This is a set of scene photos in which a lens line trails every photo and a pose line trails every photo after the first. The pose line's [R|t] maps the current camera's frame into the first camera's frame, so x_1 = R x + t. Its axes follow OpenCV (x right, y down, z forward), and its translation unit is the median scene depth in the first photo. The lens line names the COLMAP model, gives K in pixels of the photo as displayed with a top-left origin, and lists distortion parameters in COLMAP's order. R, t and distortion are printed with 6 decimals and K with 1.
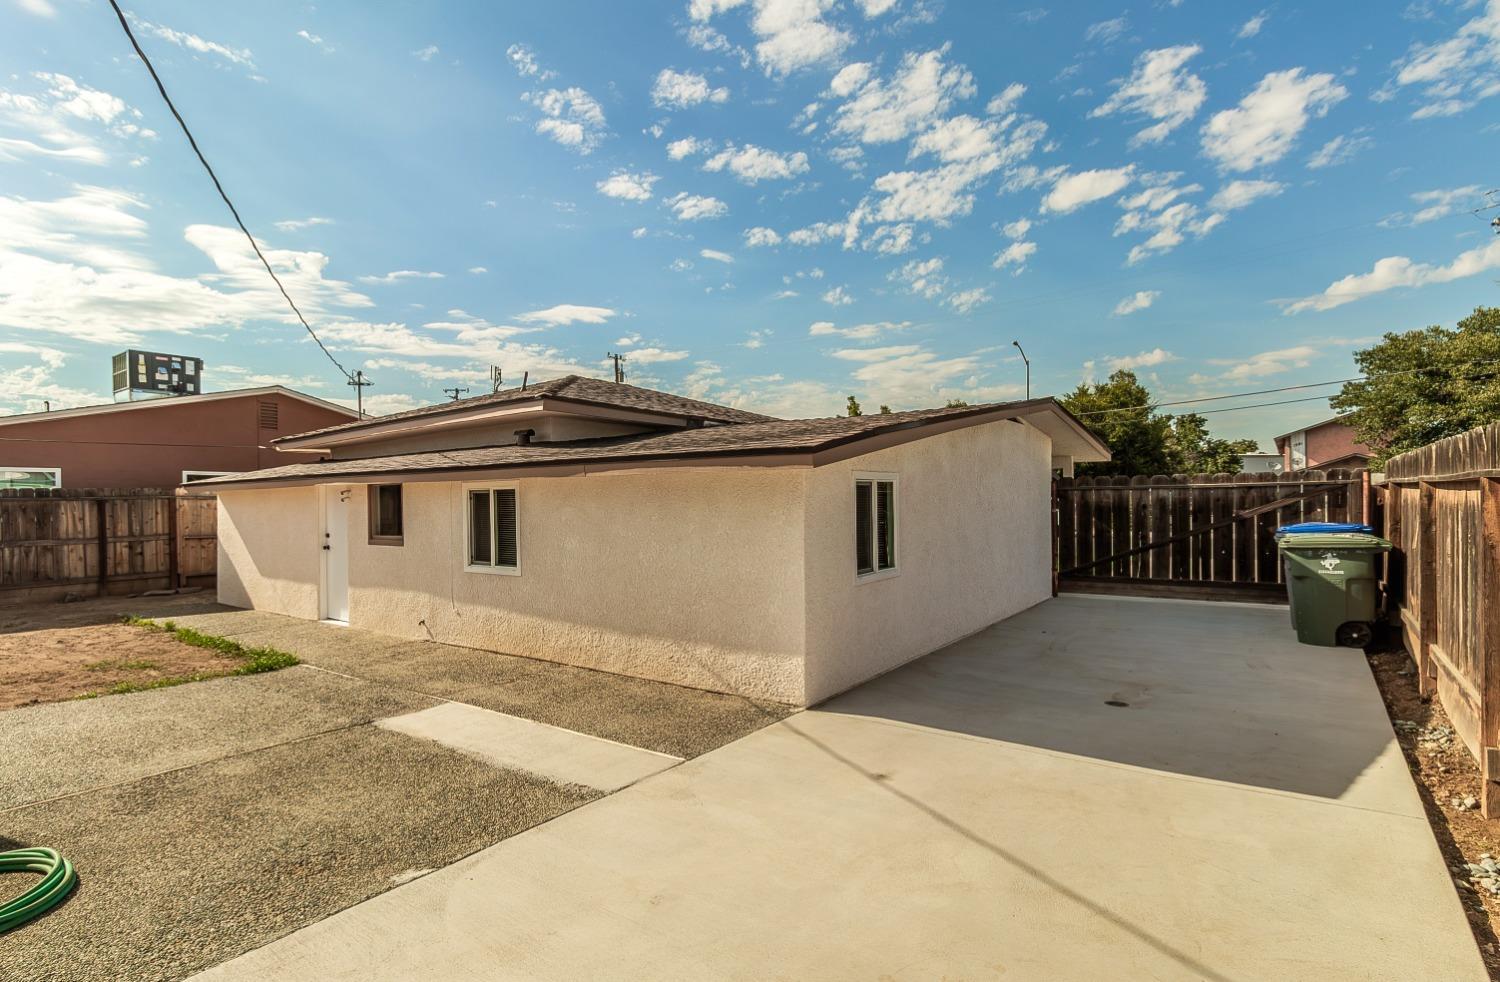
lens RADIAL K [[762.2, 0, 750.0], [0, 762.2, 491.0], [0, 0, 1]] dist [-0.009939, -0.000418]
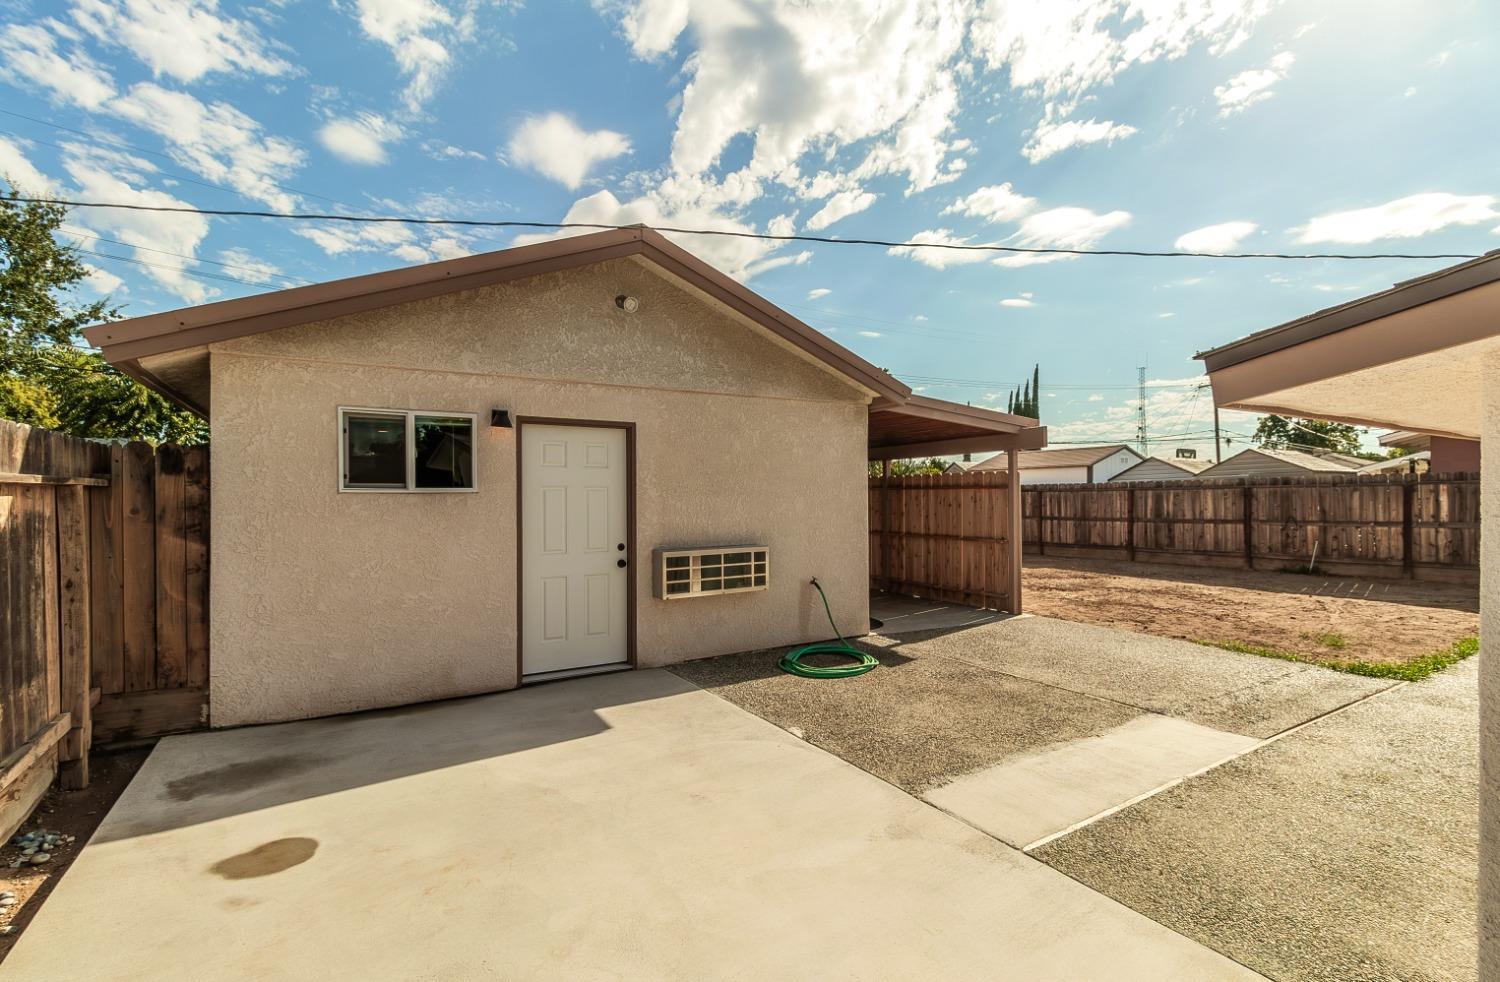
lens RADIAL K [[685.5, 0, 750.0], [0, 685.5, 491.0], [0, 0, 1]] dist [0.006738, -0.000064]
pose [[-0.376686, 0.008942, -0.926298, 0.609034], [0.017057, 0.999851, 0.002715, 0.006944], [0.926184, -0.014777, -0.376782, 1.001699]]
